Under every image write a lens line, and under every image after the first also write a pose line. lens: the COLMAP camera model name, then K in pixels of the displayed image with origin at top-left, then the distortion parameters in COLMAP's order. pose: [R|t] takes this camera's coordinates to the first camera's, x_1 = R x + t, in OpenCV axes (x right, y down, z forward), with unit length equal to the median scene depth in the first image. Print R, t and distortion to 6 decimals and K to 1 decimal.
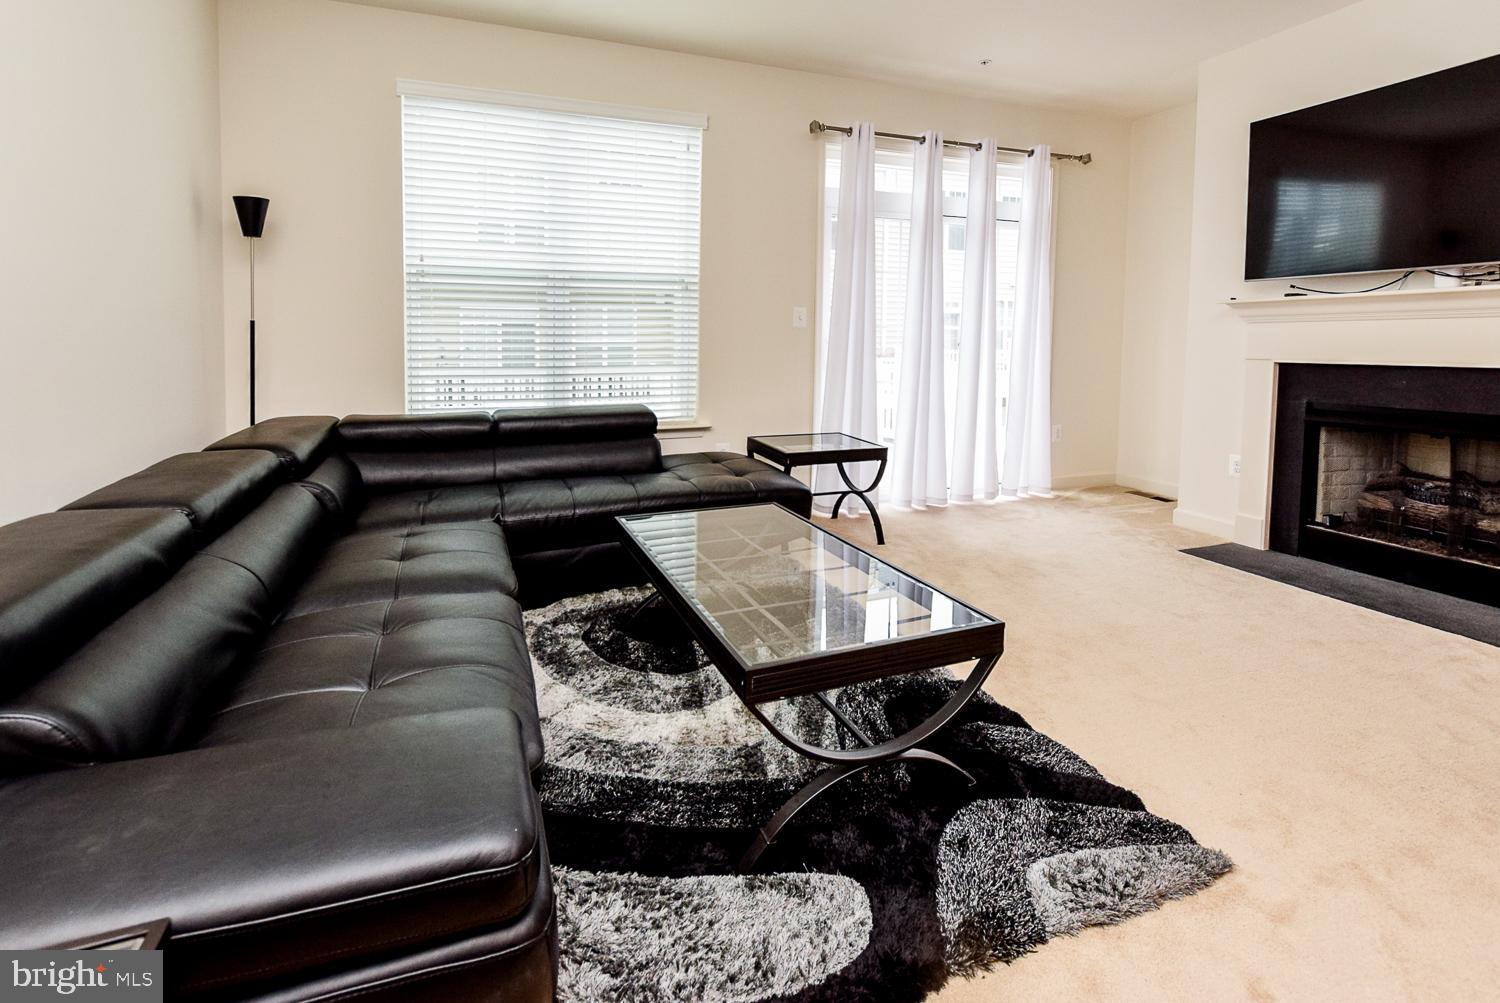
lens RADIAL K [[697.6, 0, 747.5], [0, 697.6, 385.5], [0, 0, 1]] dist [-0.005015, 0.000552]
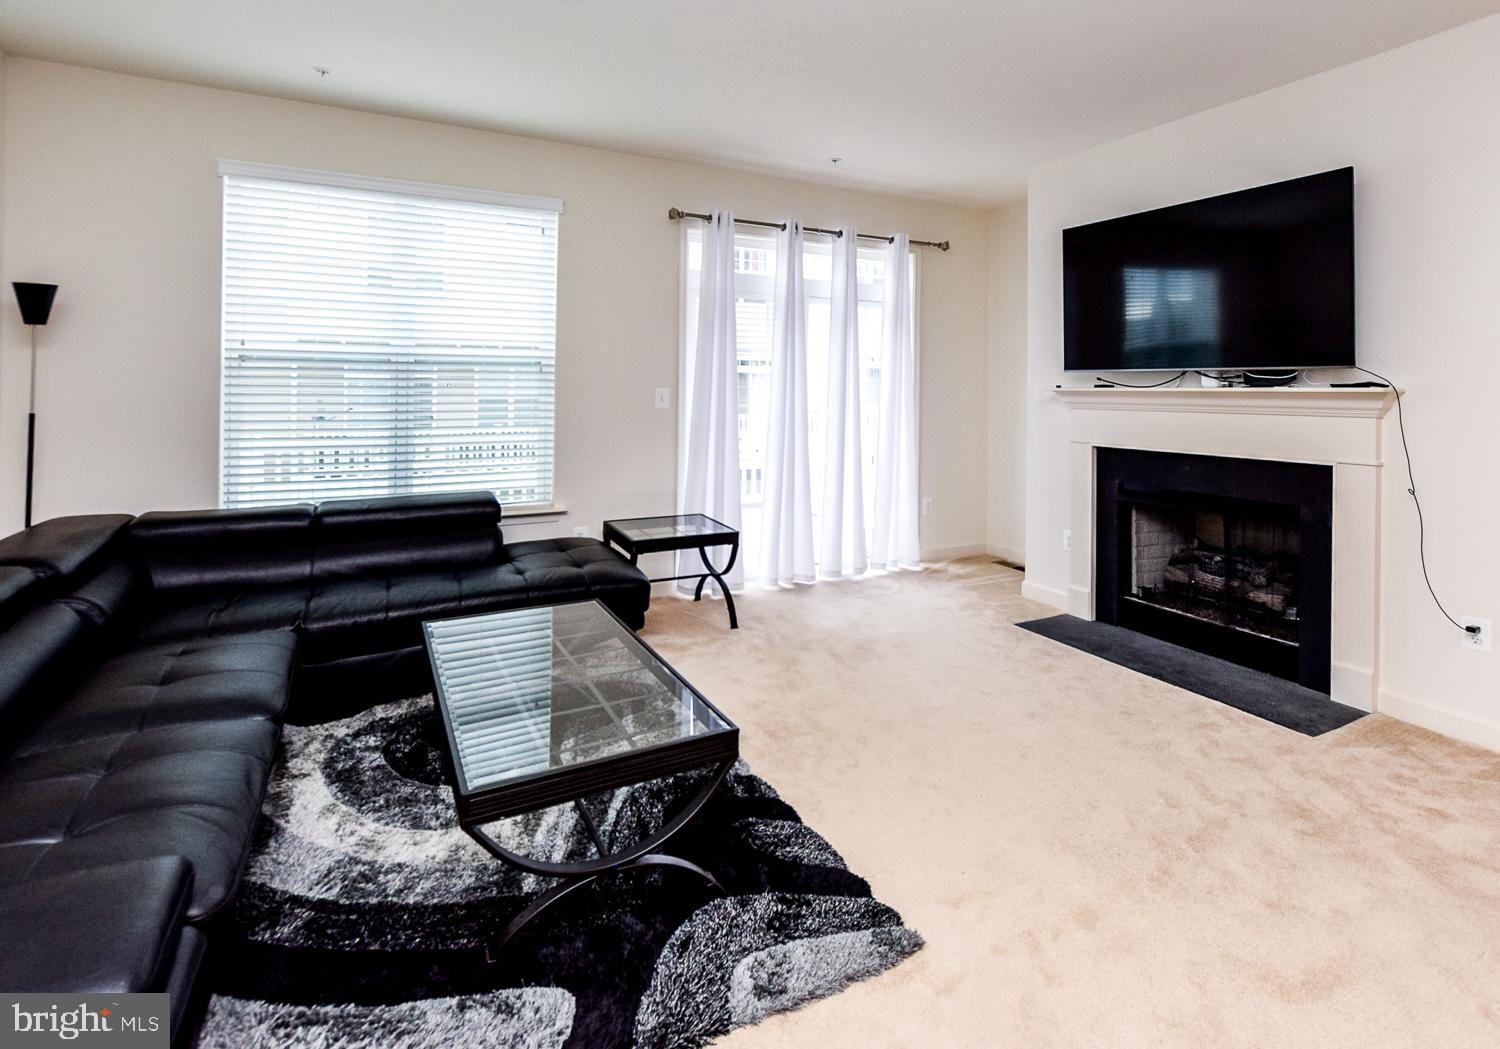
lens RADIAL K [[739.0, 0, 793.1], [0, 739.0, 389.0], [0, 0, 1]] dist [-0.007158, 0.001066]
pose [[0.991573, 0.004036, 0.129488, 0.154756], [0.003178, 0.998456, -0.055458, -0.064388], [-0.129512, 0.055402, 0.990029, -0.093113]]
